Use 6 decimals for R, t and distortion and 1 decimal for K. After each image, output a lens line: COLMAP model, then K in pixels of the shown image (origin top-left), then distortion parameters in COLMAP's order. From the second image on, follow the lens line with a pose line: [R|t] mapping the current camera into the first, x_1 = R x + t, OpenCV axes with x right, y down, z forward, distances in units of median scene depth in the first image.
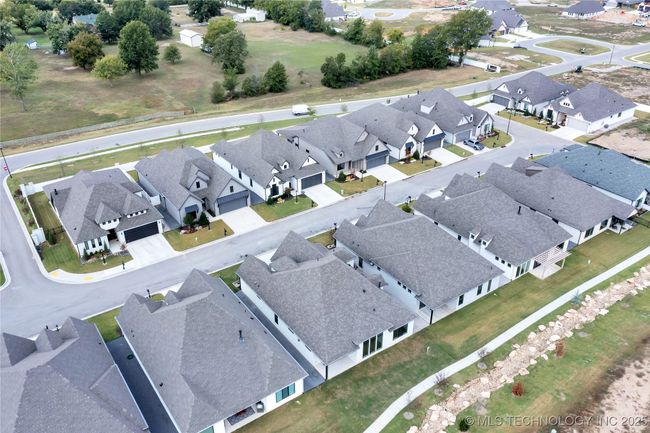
lens RADIAL K [[531.7, 0, 321.5], [0, 531.7, 218.3], [0, 0, 1]] dist [-0.012643, 0.001493]
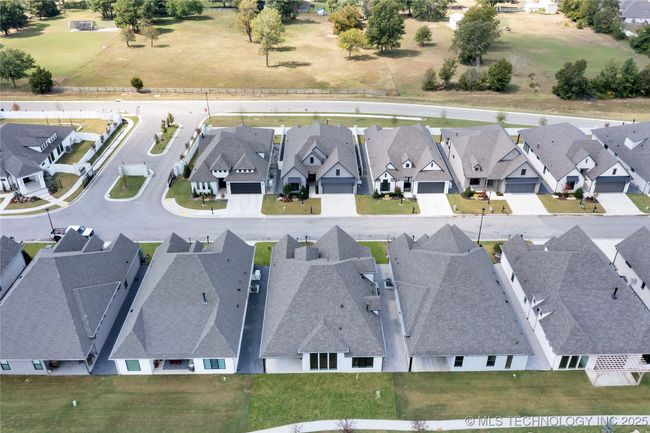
lens RADIAL K [[531.7, 0, 321.5], [0, 531.7, 218.3], [0, 0, 1]] dist [-0.012643, 0.001493]
pose [[0.825508, 0.295622, -0.480775, 0.291032], [-0.280444, 0.954096, 0.105128, -0.063565], [0.489783, 0.048047, 0.870519, 0.100046]]
